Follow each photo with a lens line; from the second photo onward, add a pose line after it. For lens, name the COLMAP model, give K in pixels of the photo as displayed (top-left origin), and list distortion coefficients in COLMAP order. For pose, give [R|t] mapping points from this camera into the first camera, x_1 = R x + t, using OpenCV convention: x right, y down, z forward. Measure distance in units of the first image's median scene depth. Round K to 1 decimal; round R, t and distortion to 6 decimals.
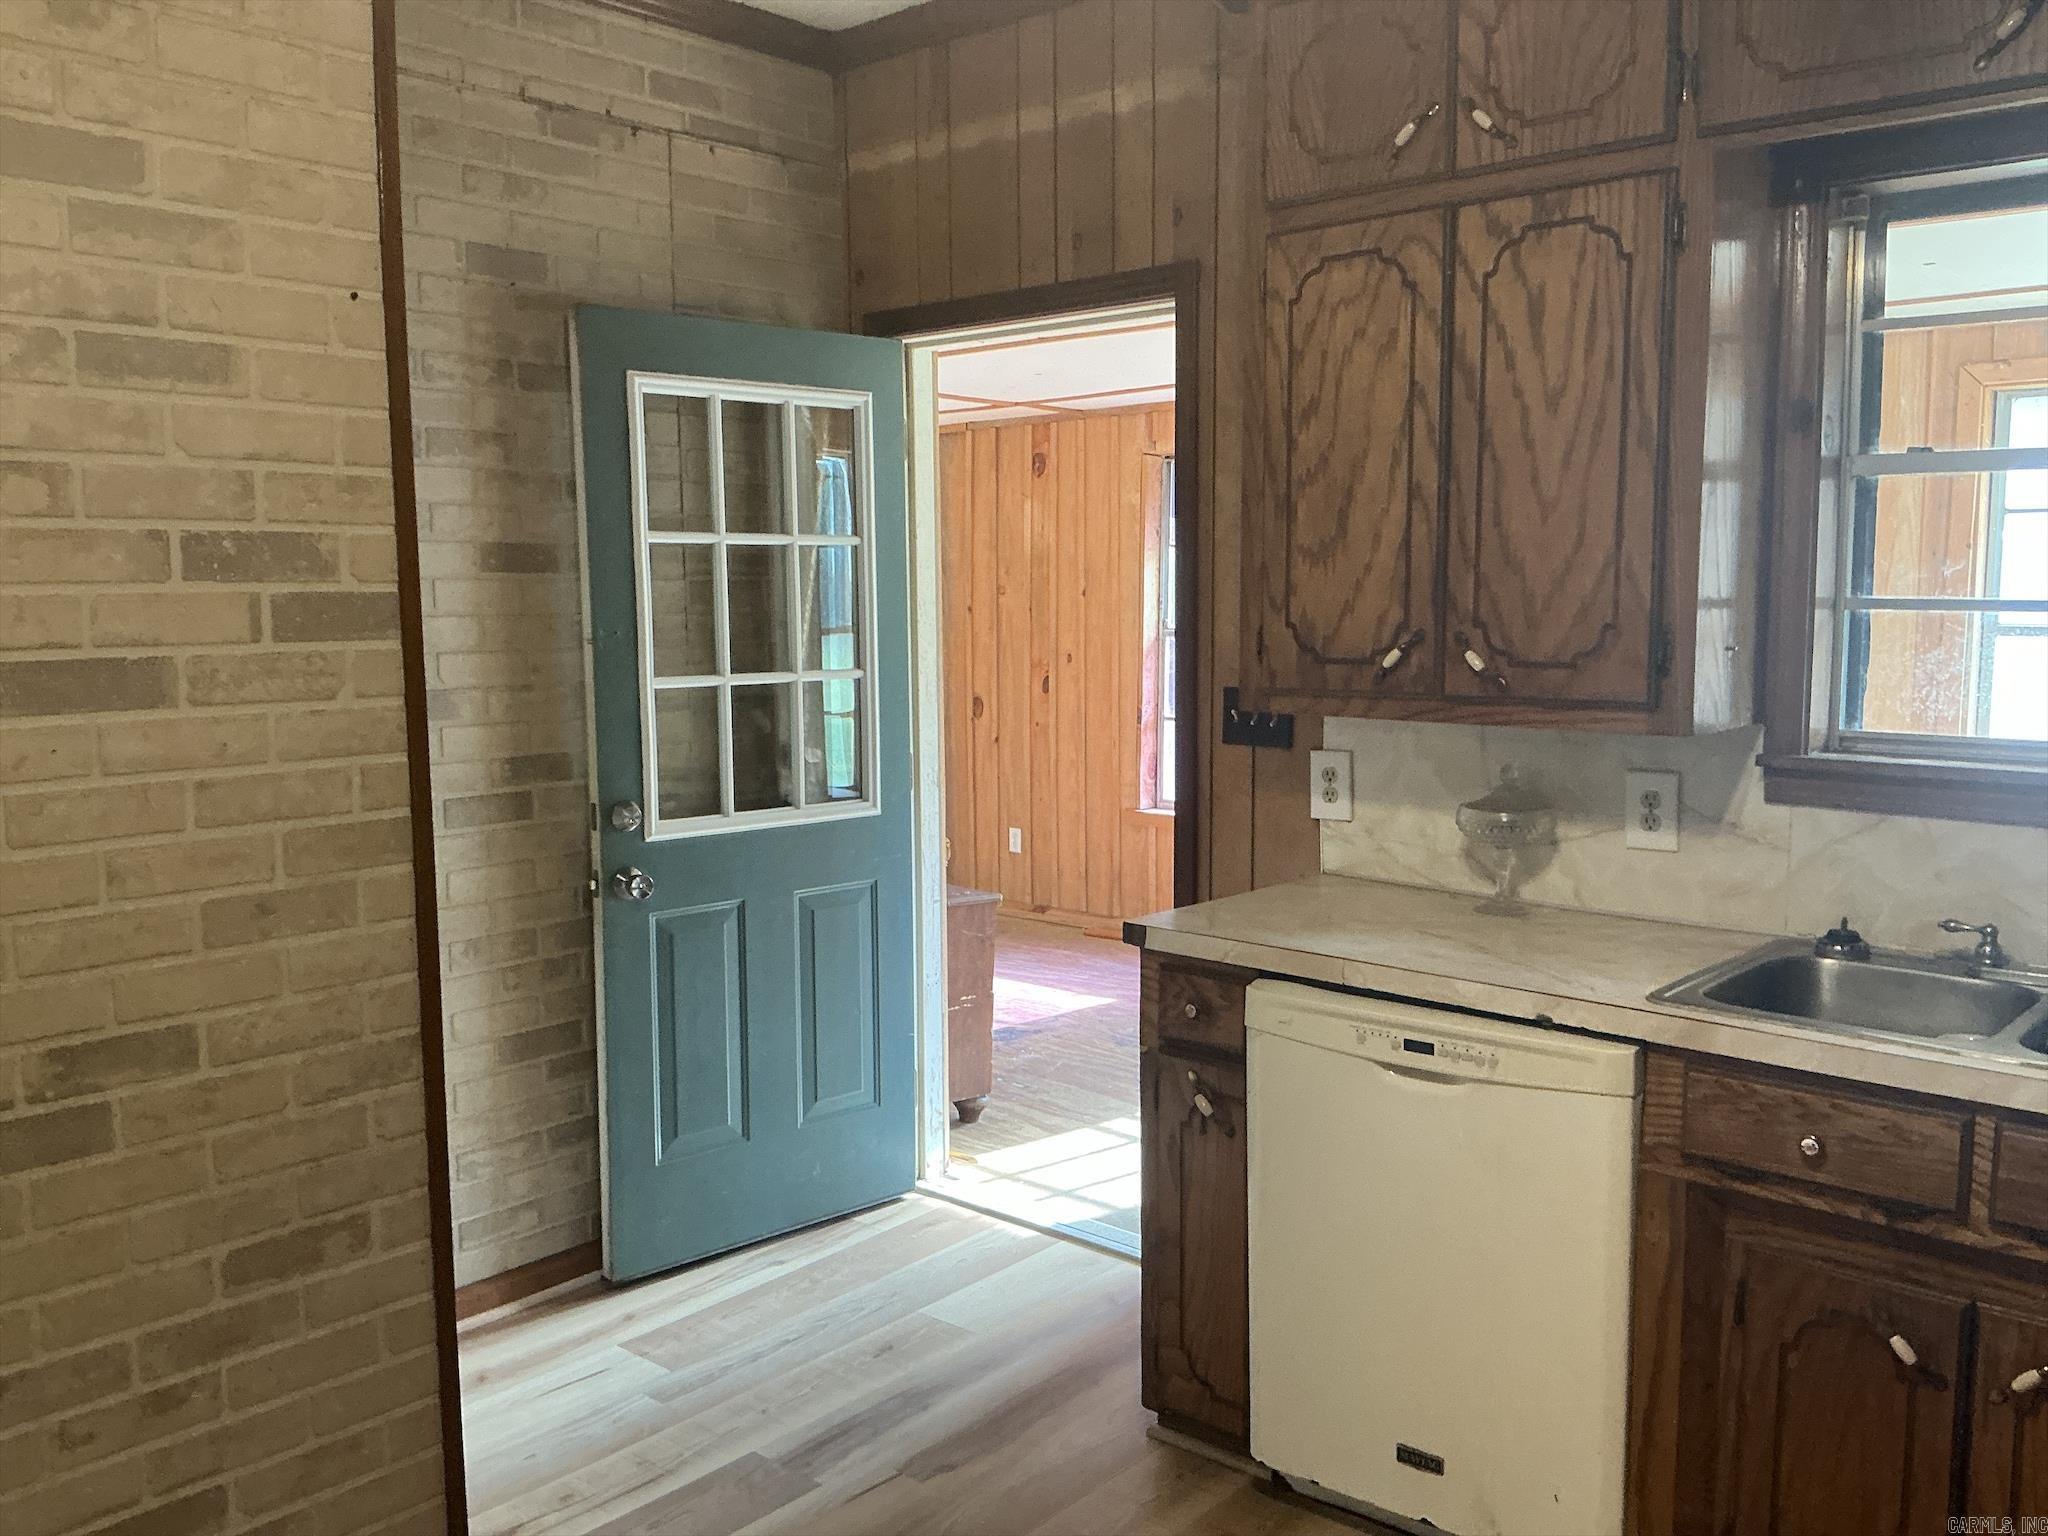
lens RADIAL K [[1708.1, 0, 1028.2], [0, 1708.1, 776.9], [0, 0, 1]] dist [0.137244, -0.287053]
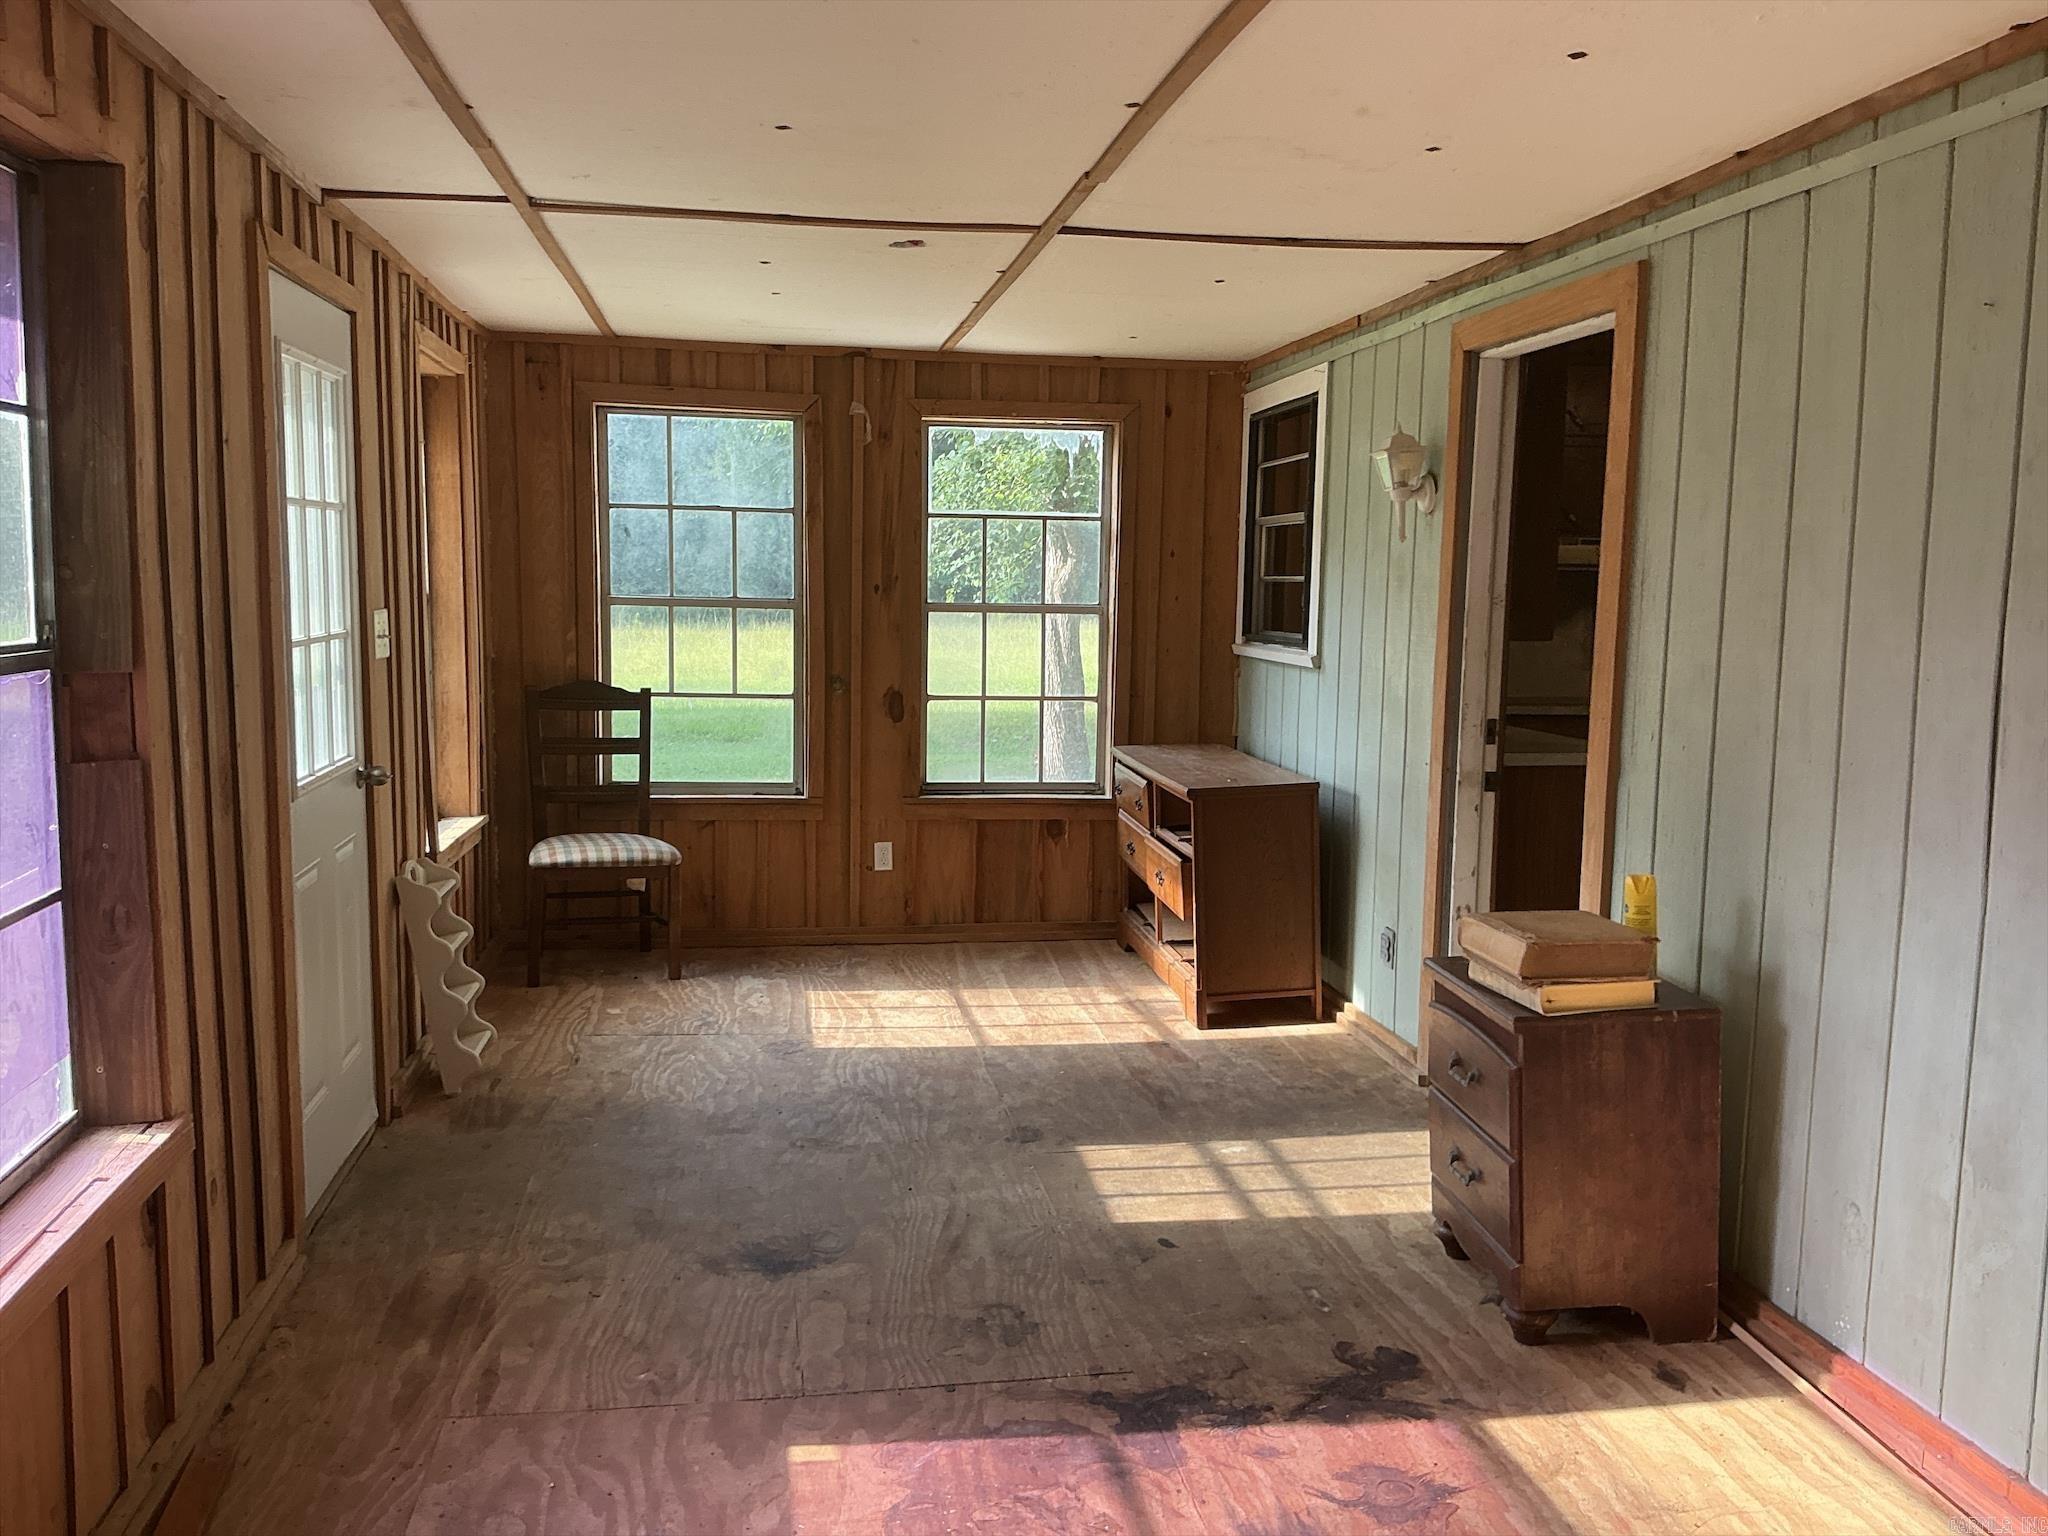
lens RADIAL K [[1708.1, 0, 1028.2], [0, 1708.1, 776.9], [0, 0, 1]] dist [0.137244, -0.287053]
pose [[-0.768399, -0.087198, 0.634003, -0.278425], [0.060321, 0.976395, 0.207397, -0.133254], [-0.637122, 0.197607, -0.745001, 1.325778]]
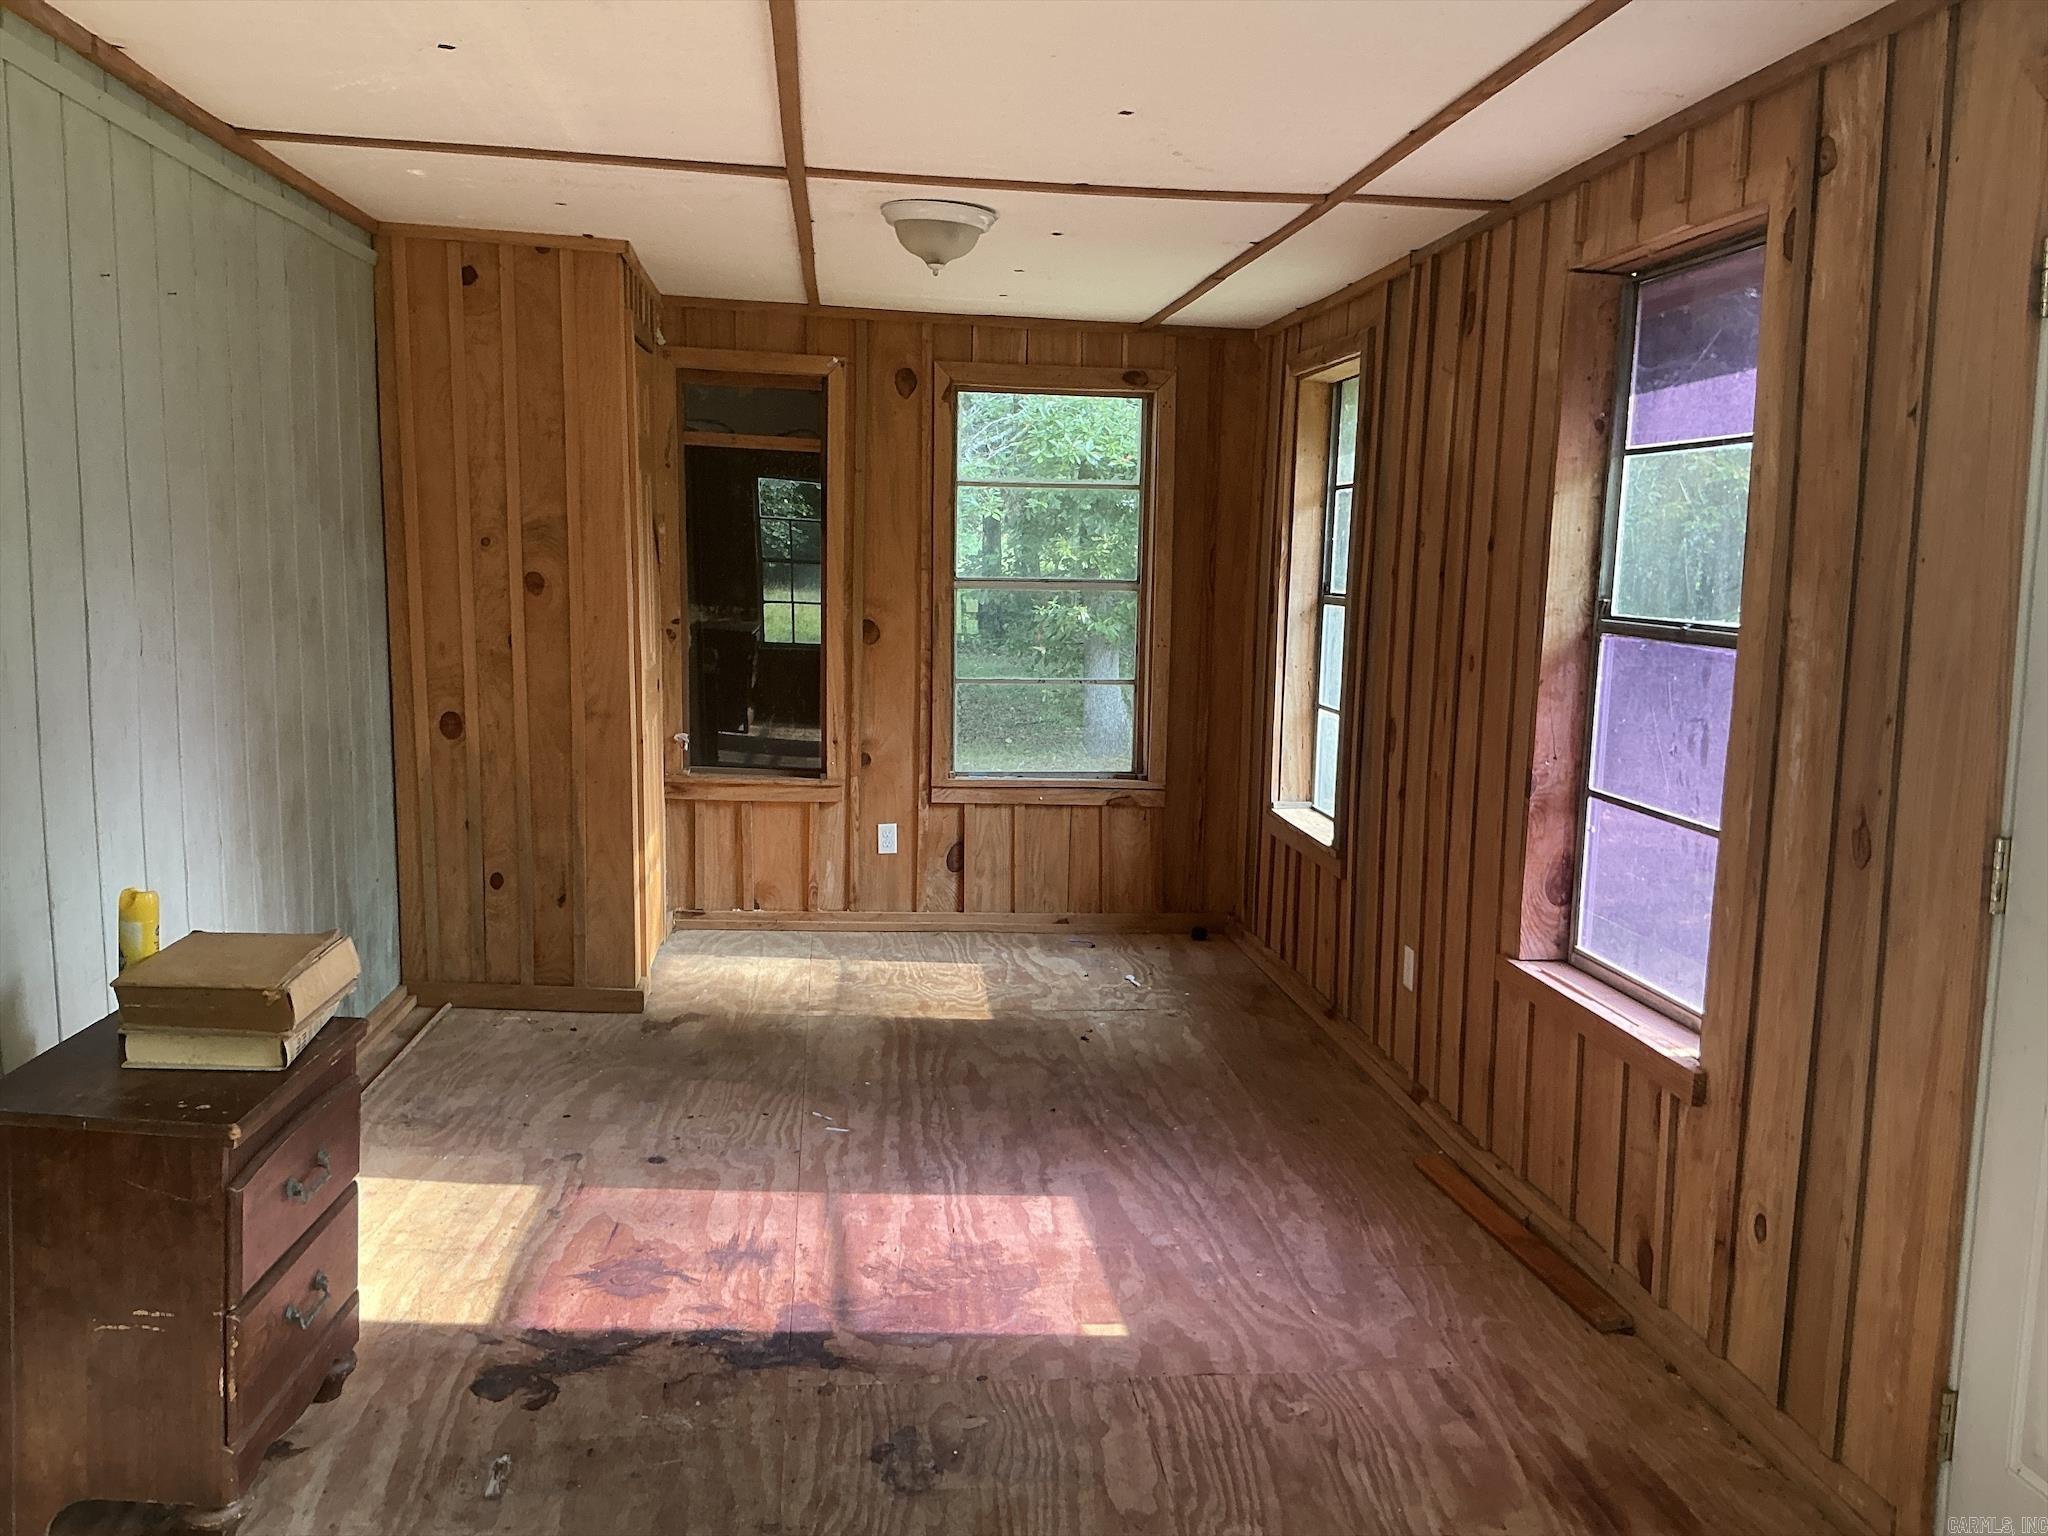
lens RADIAL K [[1708.1, 0, 1028.2], [0, 1708.1, 776.9], [0, 0, 1]] dist [0.137244, -0.287053]
pose [[0.737094, 0.104419, -0.667674, 0.362669], [-0.100312, 0.993951, 0.044704, -0.051095], [0.668303, 0.034025, 0.743110, 0.637864]]
